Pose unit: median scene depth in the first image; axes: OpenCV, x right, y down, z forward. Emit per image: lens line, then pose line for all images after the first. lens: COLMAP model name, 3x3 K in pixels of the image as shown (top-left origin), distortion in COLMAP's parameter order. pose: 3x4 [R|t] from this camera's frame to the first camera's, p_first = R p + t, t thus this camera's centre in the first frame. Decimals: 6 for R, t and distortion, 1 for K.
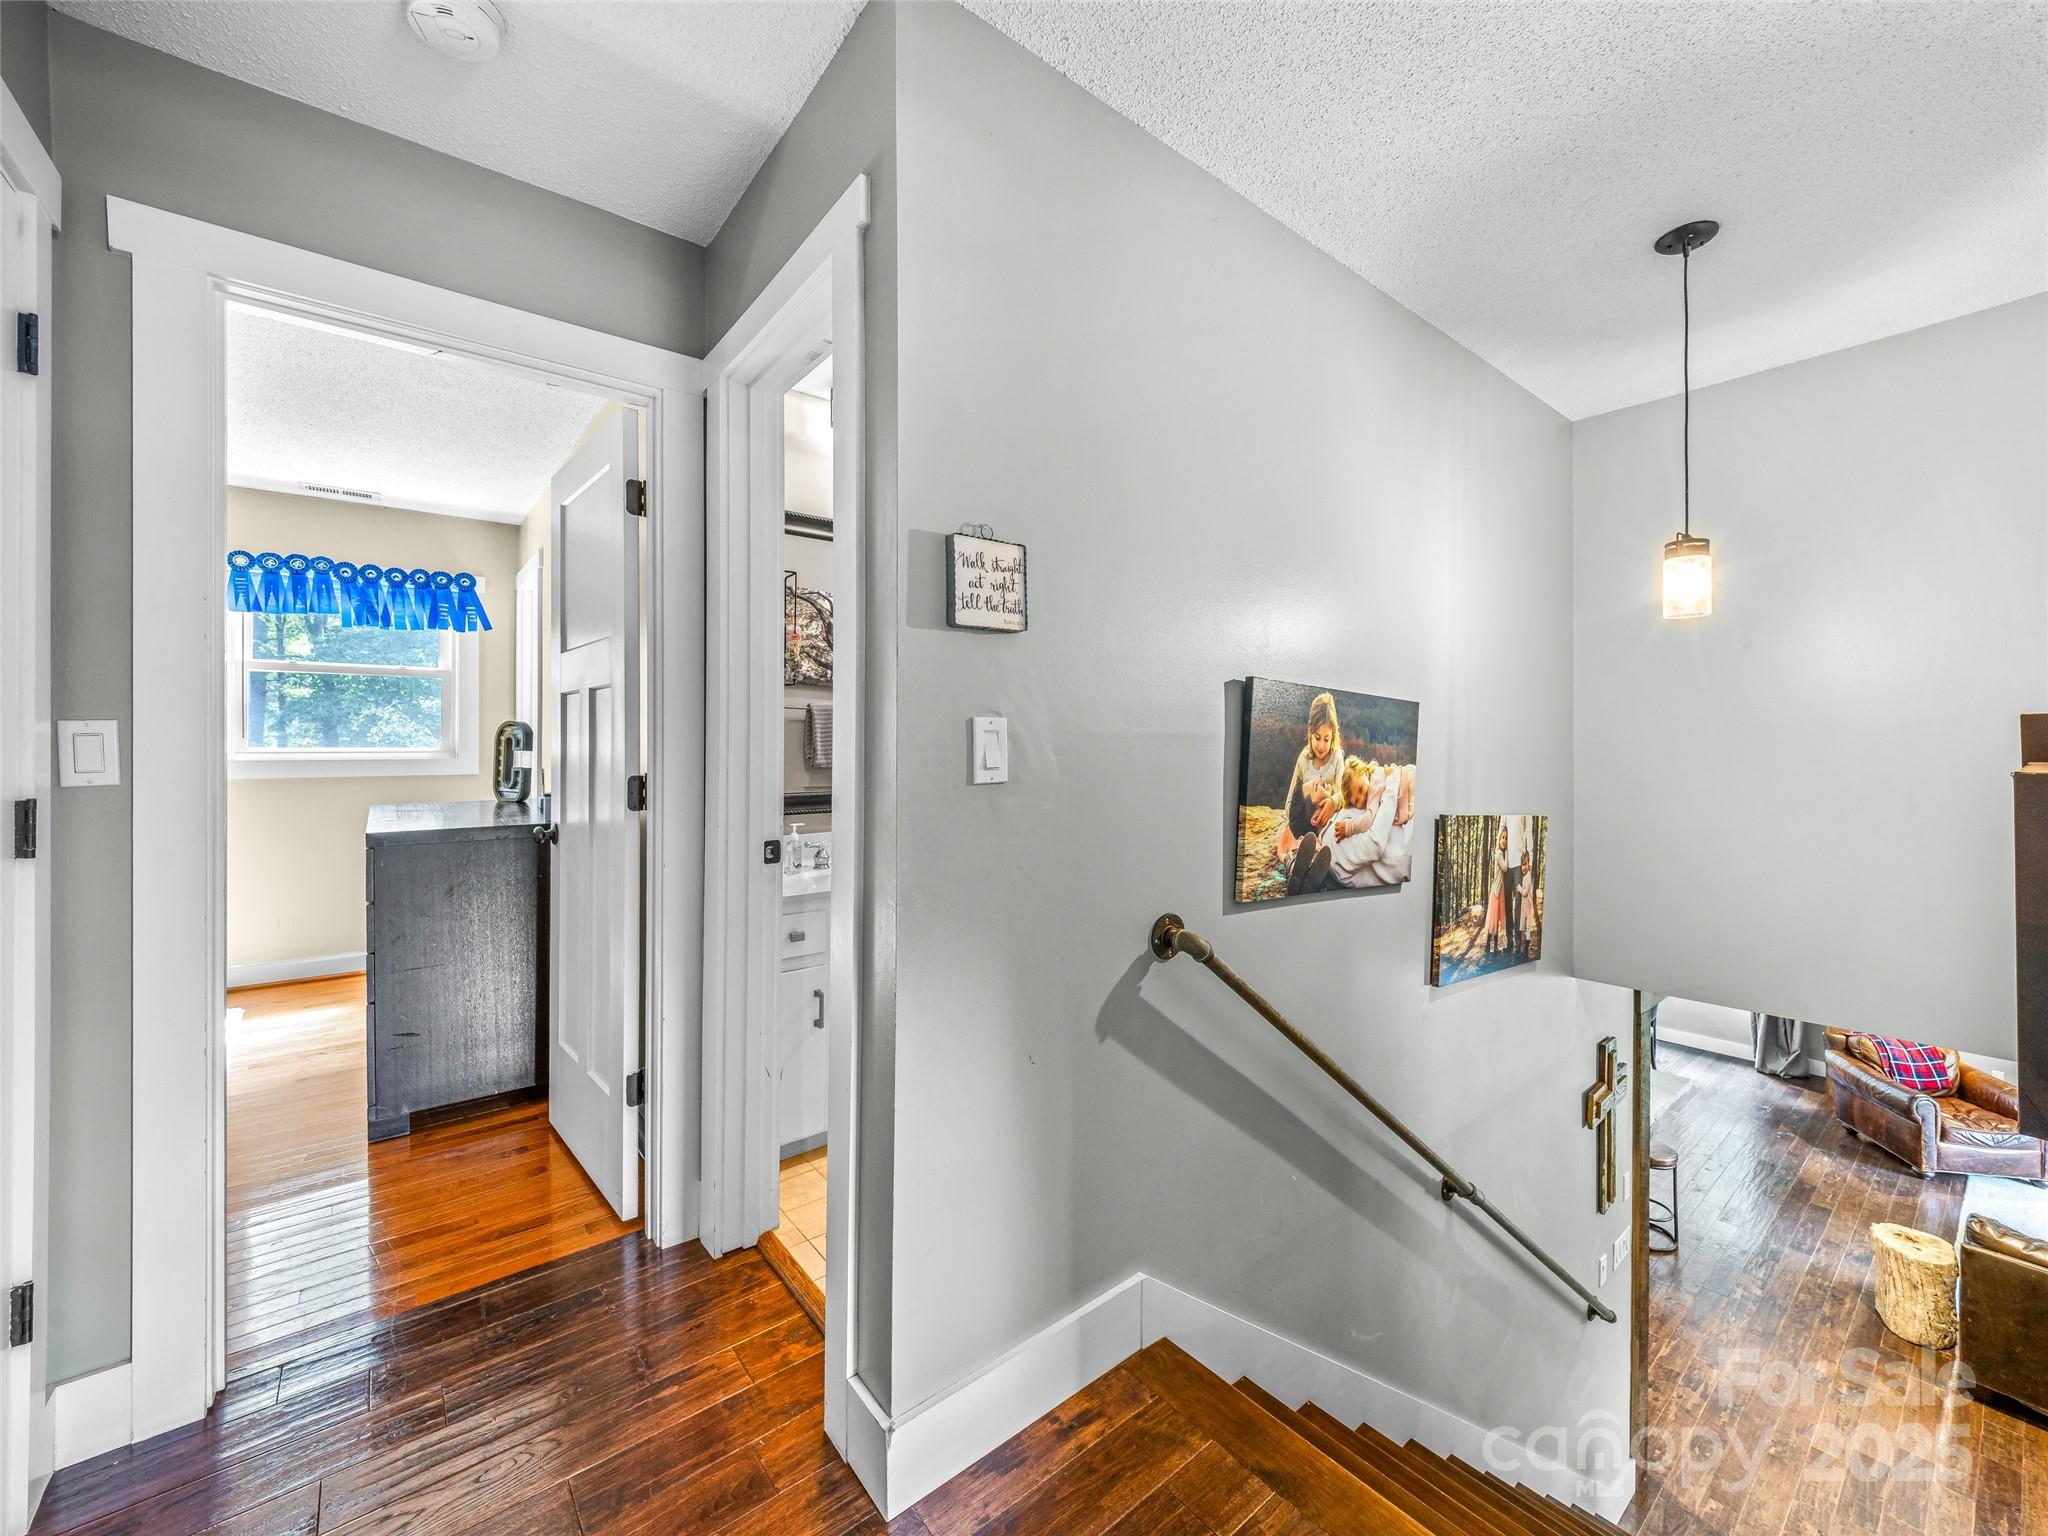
lens RADIAL K [[822.8, 0, 1042.5], [0, 822.8, 747.9], [0, 0, 1]] dist [-0.001664, -0.000170]
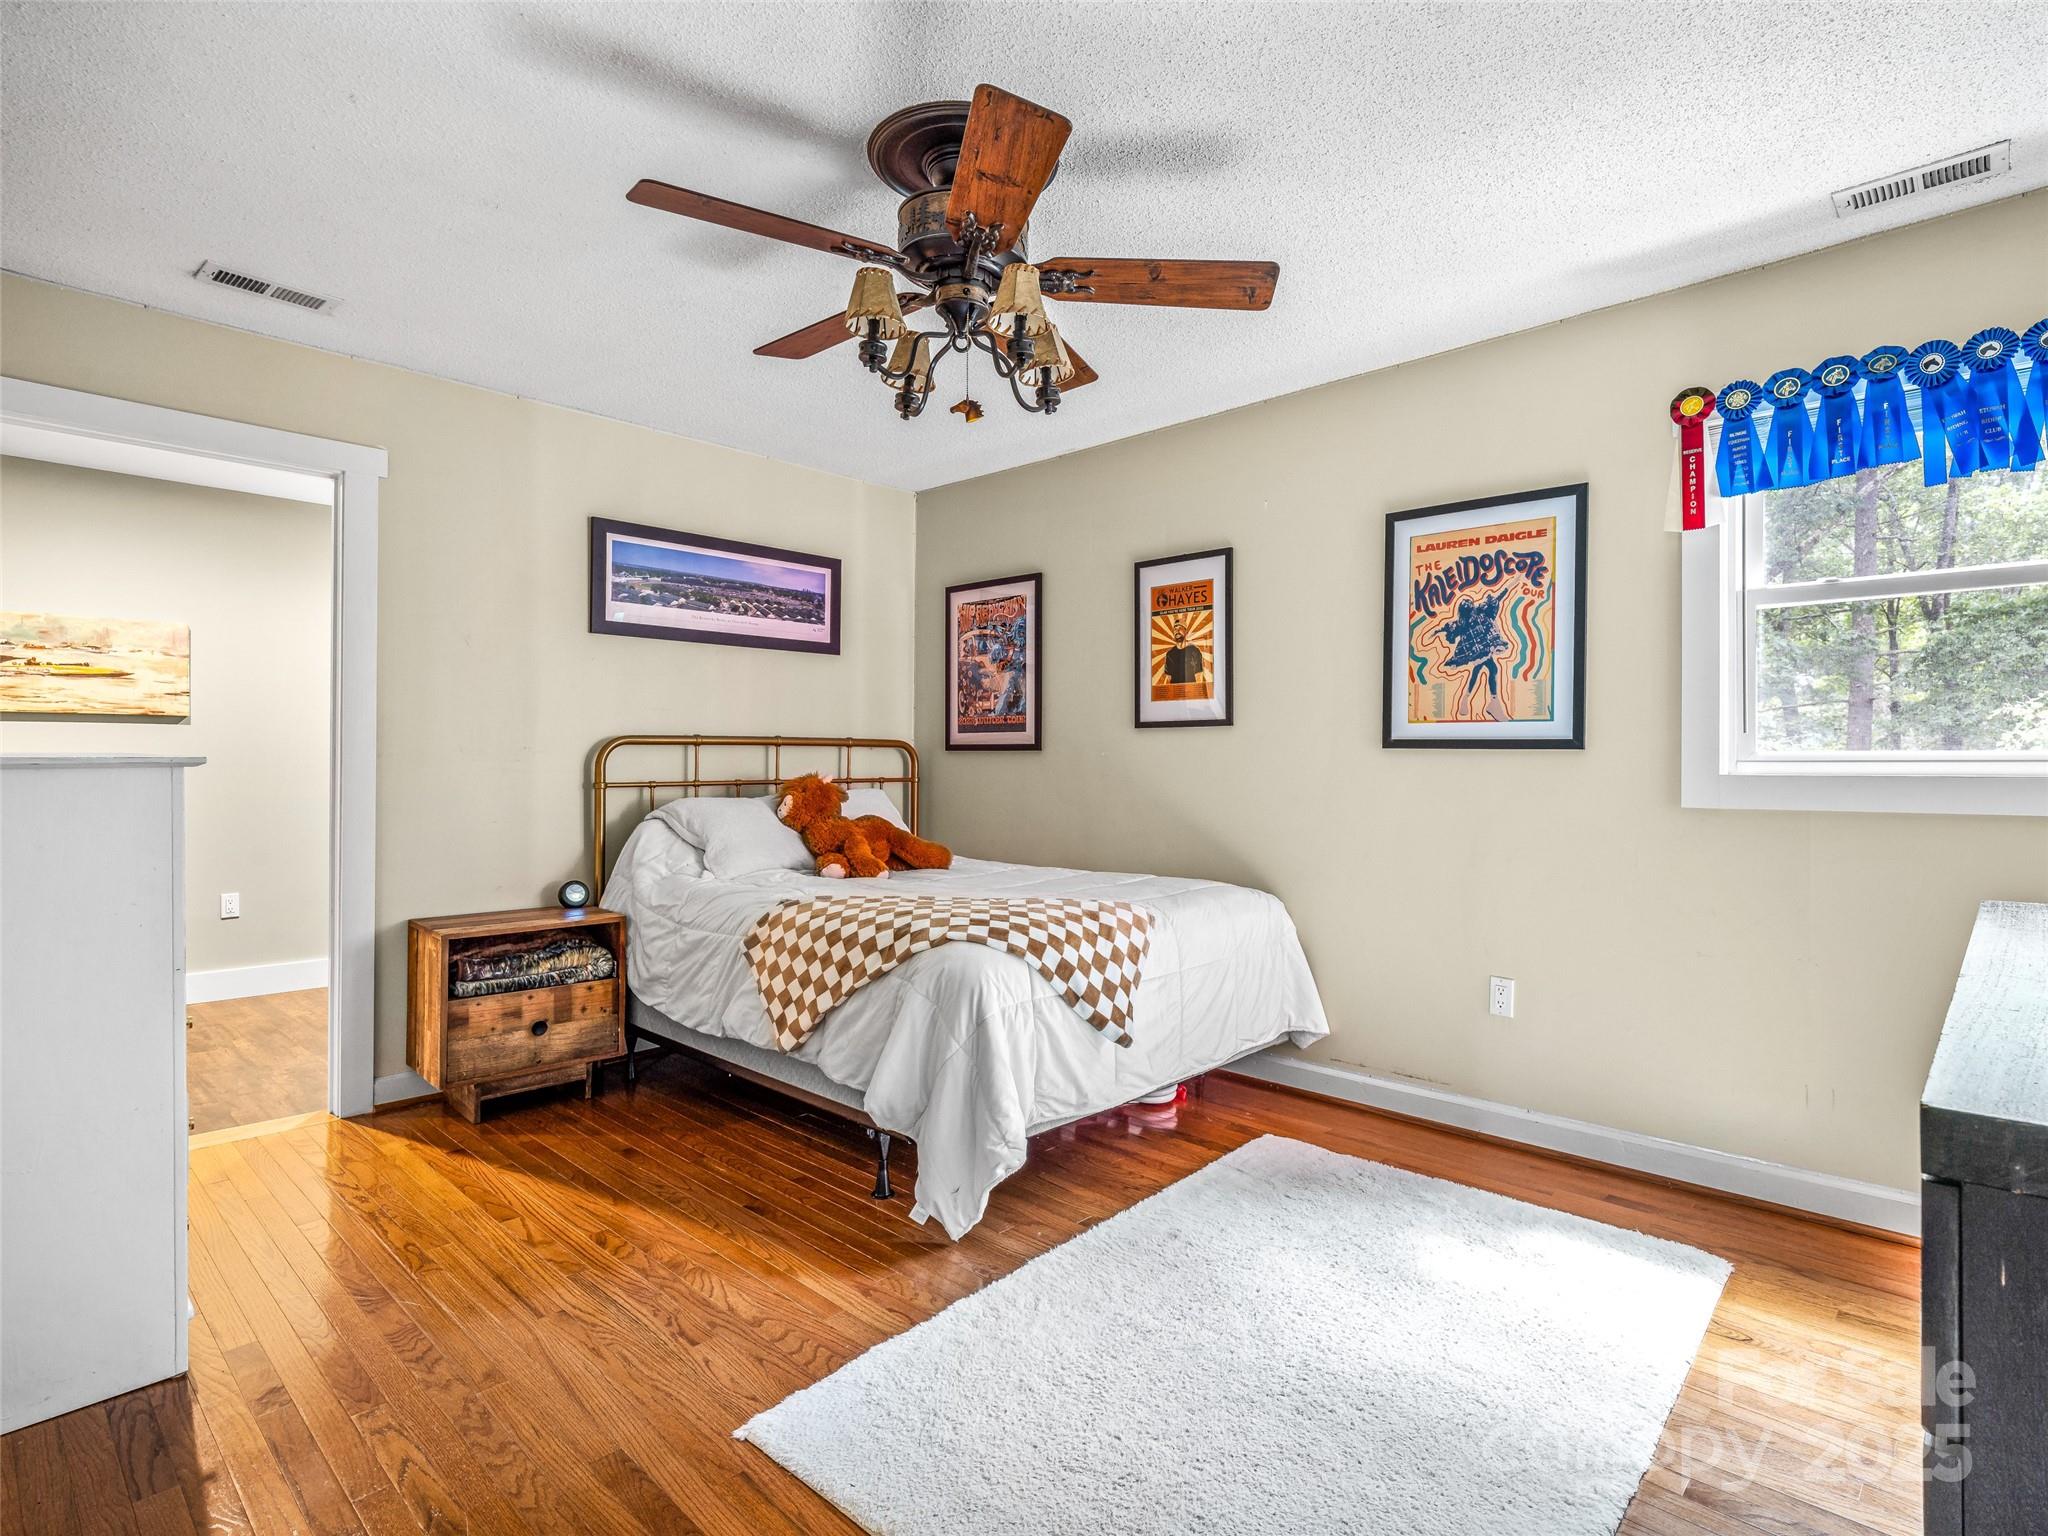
lens RADIAL K [[1045.6, 0, 1027.5], [0, 1045.6, 759.1], [0, 0, 1]] dist [-0.004091, -0.000899]
pose [[0.131454, 0.002242, -0.991320, -0.338470], [-0.002755, 0.999994, 0.001897, 0.007903], [0.991318, 0.002482, 0.131459, 0.424005]]
